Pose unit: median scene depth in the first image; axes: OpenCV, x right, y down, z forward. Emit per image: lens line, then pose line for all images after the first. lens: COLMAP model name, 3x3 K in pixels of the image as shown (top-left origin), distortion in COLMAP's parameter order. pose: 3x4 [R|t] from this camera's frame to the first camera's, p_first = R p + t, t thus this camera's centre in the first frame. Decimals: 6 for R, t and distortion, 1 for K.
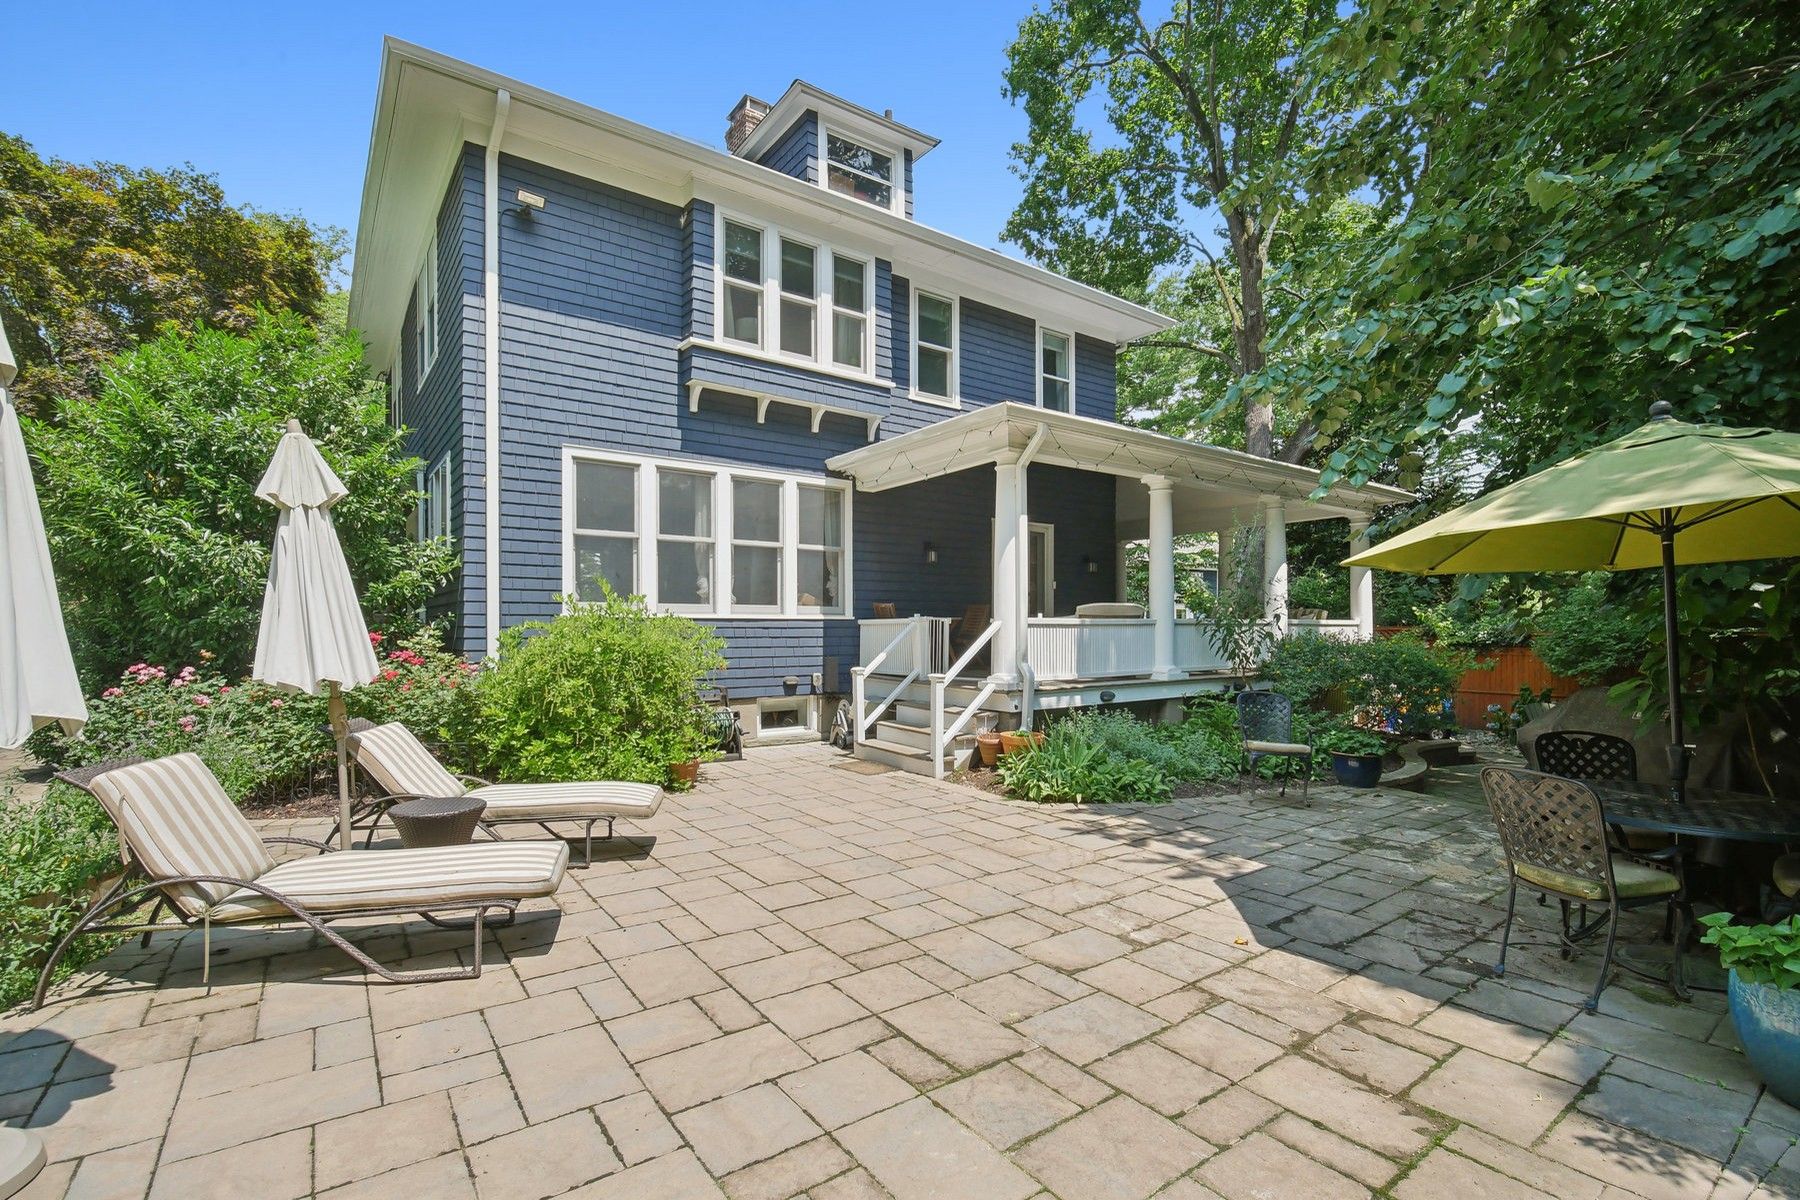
lens RADIAL K [[803.0, 0, 890.8], [0, 803.0, 617.2], [0, 0, 1]] dist [-0.007643, 0.000262]
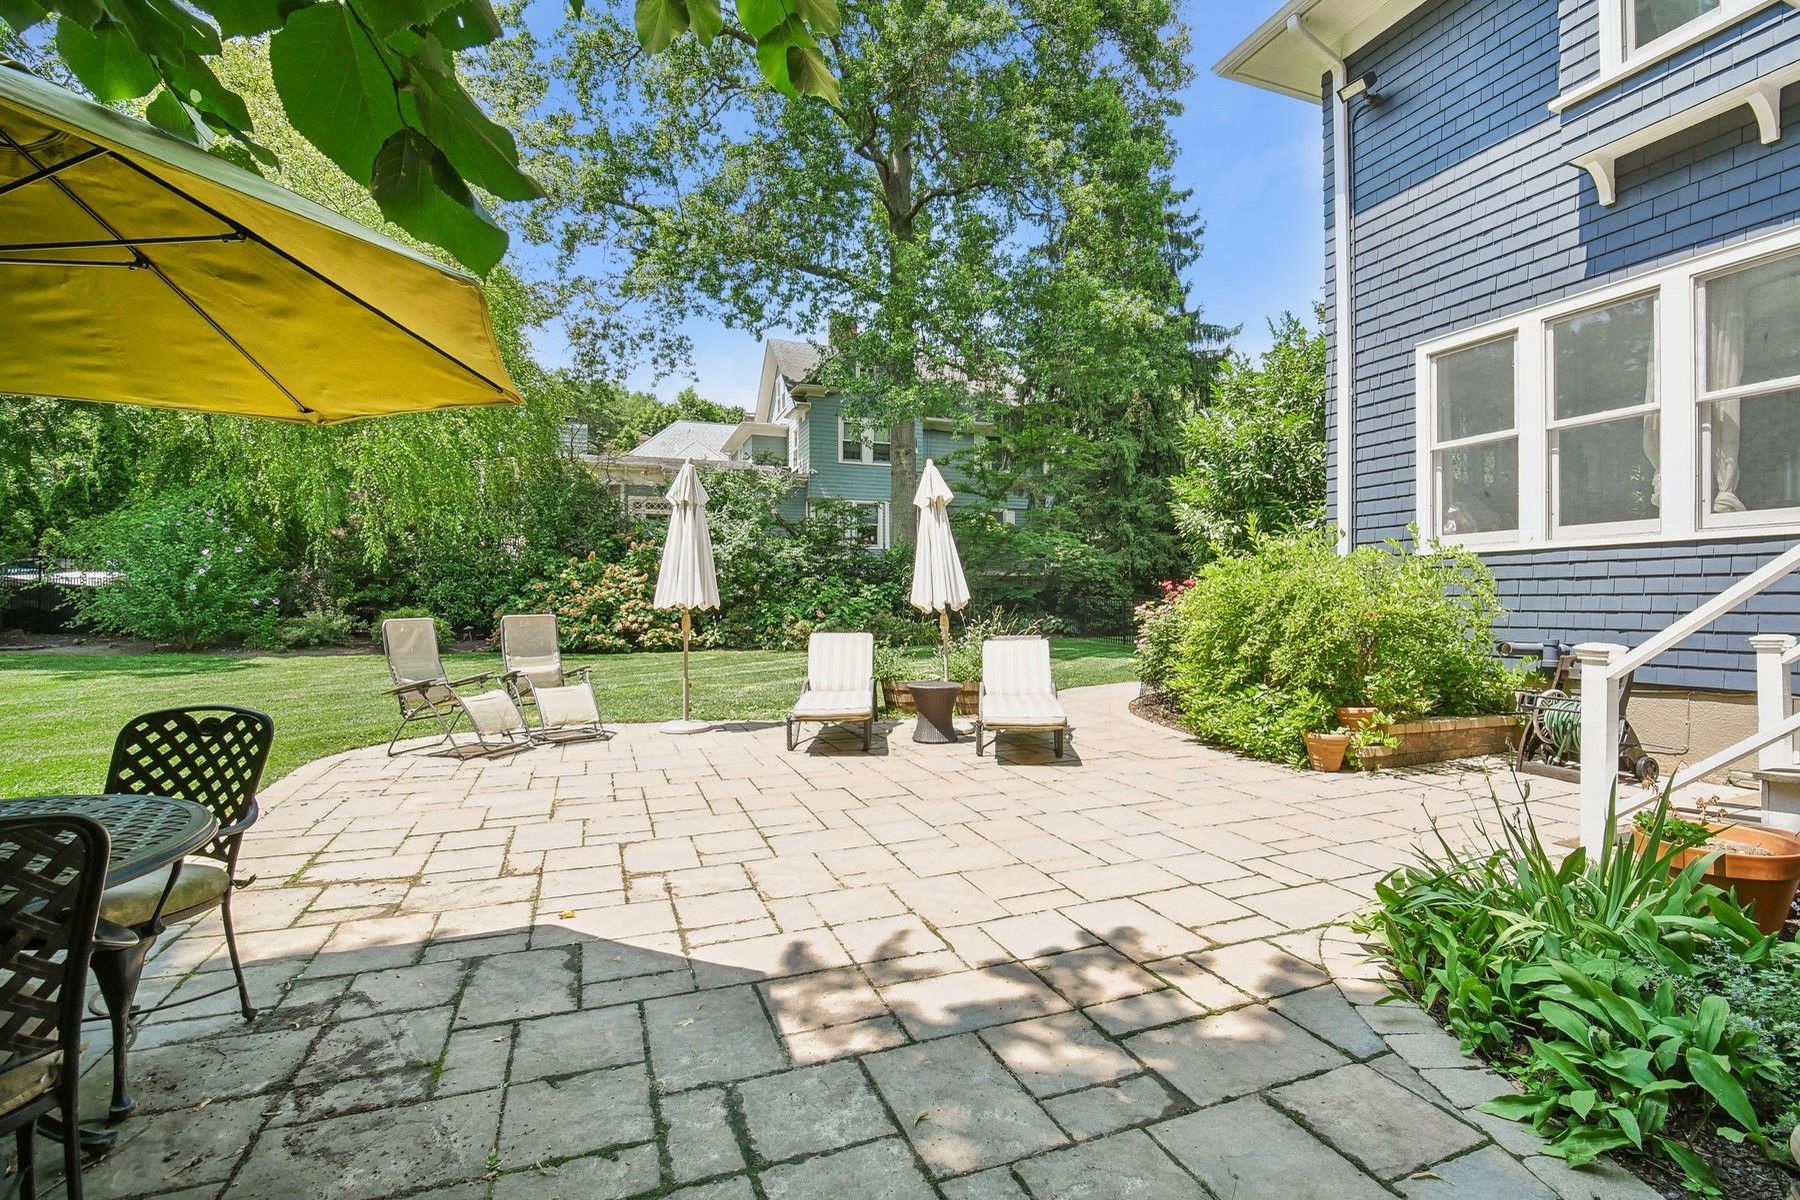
lens RADIAL K [[803.0, 0, 892.6], [0, 803.0, 595.6], [0, 0, 1]] dist [-0.007643, 0.000262]
pose [[-0.253608, -0.006602, -0.967285, 0.866733], [0.018780, 0.999755, -0.011748, 0.066595], [0.967125, -0.021144, -0.253421, 1.155082]]
